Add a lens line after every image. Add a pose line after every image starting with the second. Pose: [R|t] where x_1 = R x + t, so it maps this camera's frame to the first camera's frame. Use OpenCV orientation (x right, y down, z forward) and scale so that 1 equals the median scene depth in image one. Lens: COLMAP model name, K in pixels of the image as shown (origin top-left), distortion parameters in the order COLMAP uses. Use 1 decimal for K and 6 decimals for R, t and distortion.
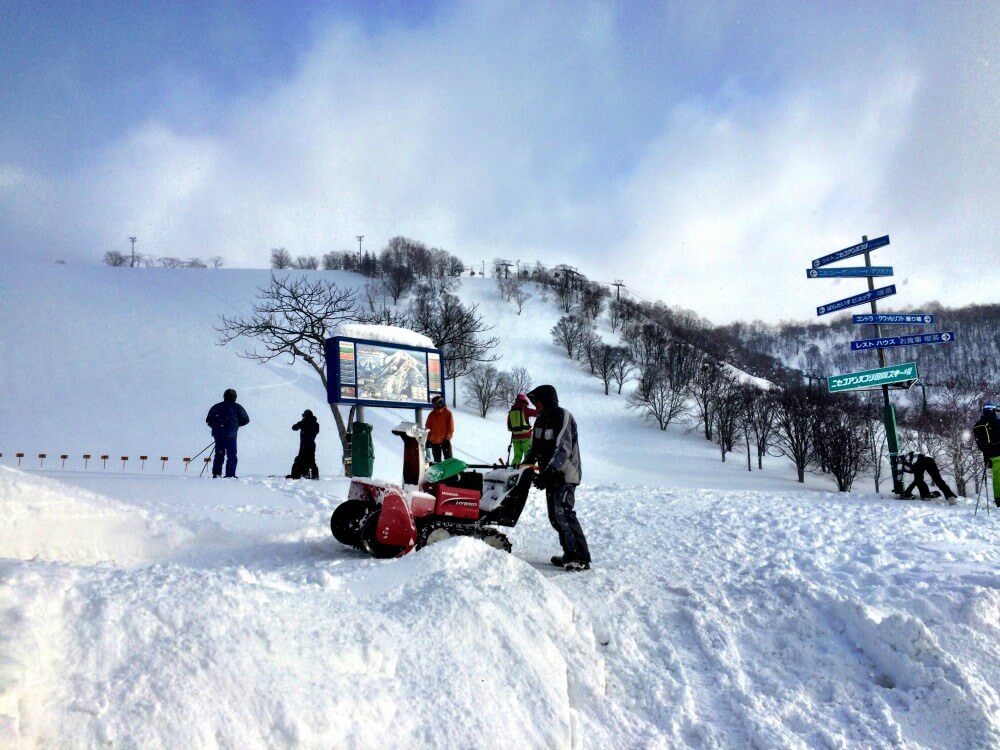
lens RADIAL K [[837.5, 0, 500.0], [0, 837.5, 375.0], [0, 0, 1]] dist [0.087443, -0.108648]
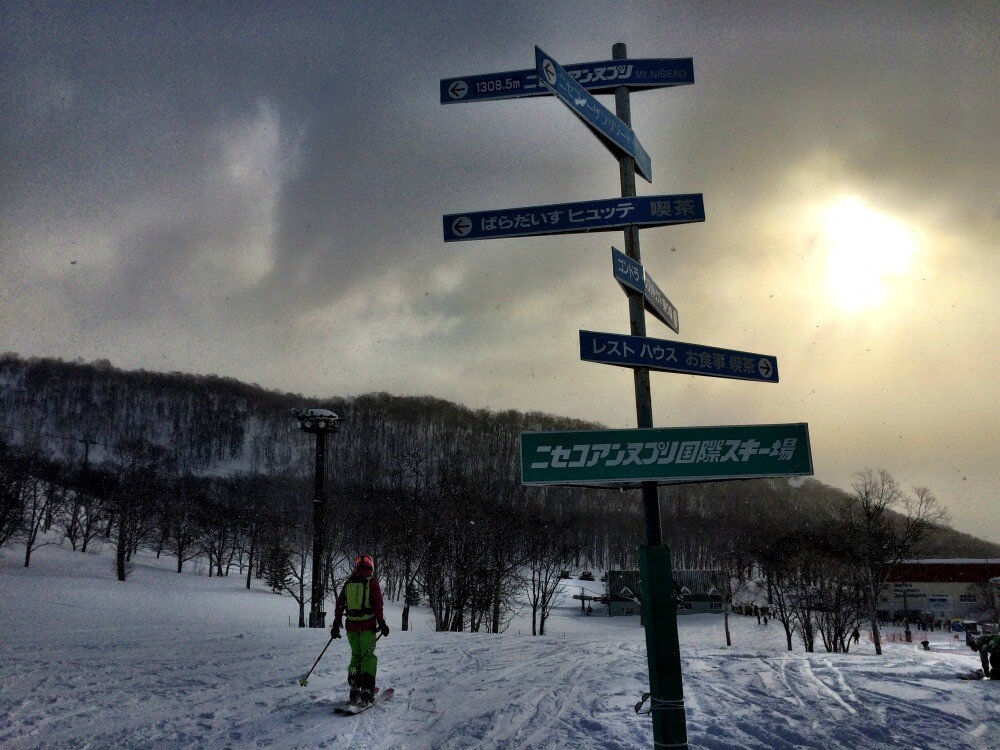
lens RADIAL K [[837.5, 0, 500.0], [0, 837.5, 375.0], [0, 0, 1]] dist [0.087443, -0.108648]
pose [[0.593706, 0.181950, 0.783841, 0.018864], [-0.130190, 0.982987, -0.129567, 0.002681], [-0.794080, -0.025124, 0.607293, 0.102746]]
